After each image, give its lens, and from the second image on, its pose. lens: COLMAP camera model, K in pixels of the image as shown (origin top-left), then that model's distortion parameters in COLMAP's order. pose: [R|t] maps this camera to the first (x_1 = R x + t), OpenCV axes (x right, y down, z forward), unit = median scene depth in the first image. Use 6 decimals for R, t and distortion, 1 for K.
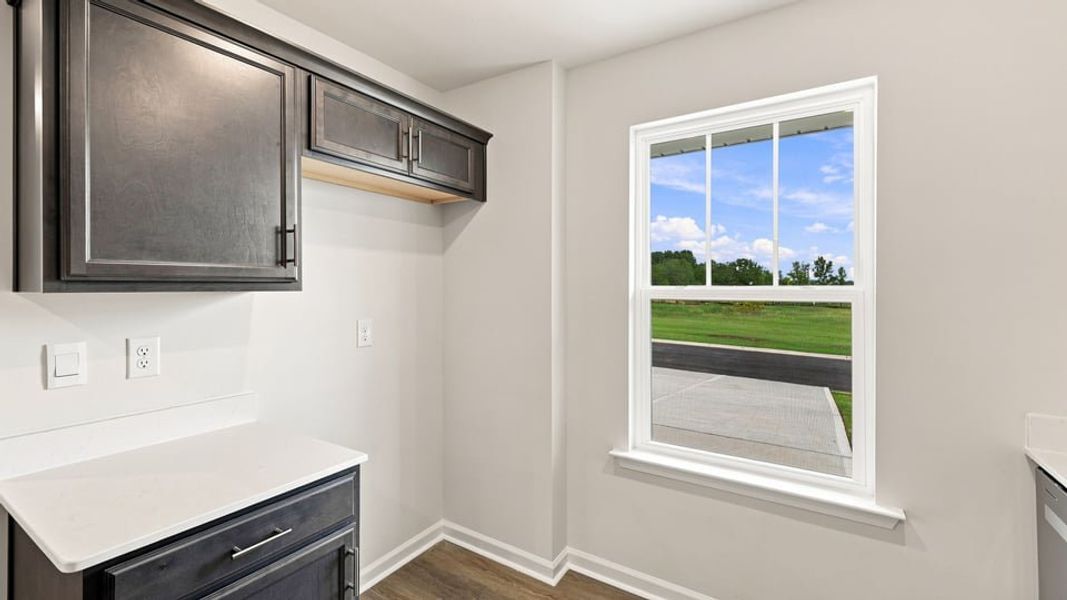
lens RADIAL K [[455.5, 0, 526.6], [0, 455.5, 286.4], [0, 0, 1]] dist [0.001056, 0.000197]
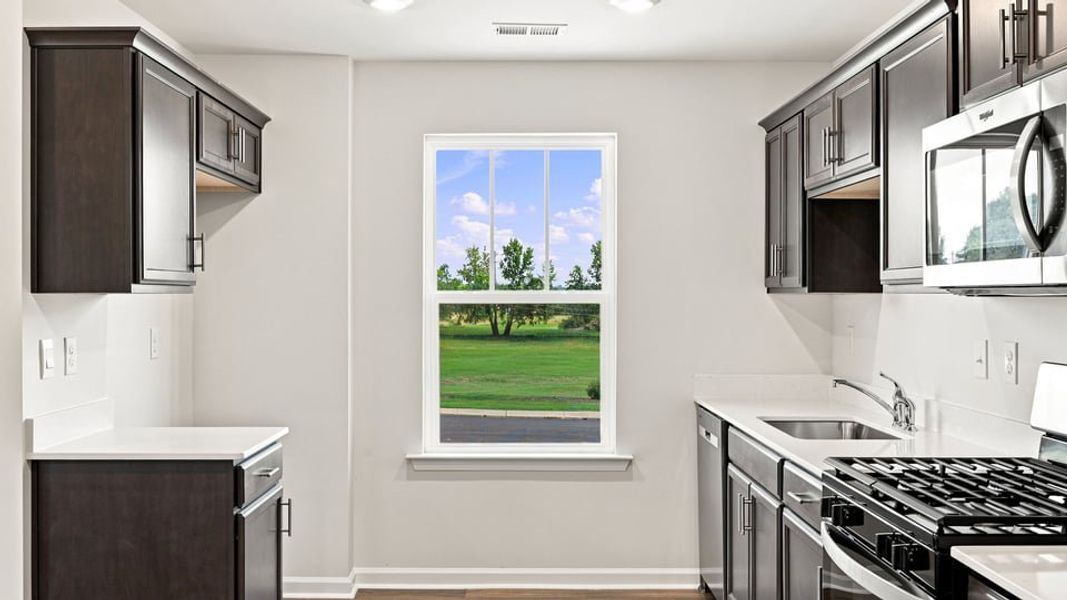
lens RADIAL K [[1059.2, 0, 519.2], [0, 1059.2, 302.2], [0, 0, 1]] dist [-0.001075, 0.002036]
pose [[0.836805, -0.003535, 0.547490, -0.888346], [0.000671, 0.999985, 0.005430, 0.012693], [-0.547501, -0.004176, 0.836795, -1.094664]]
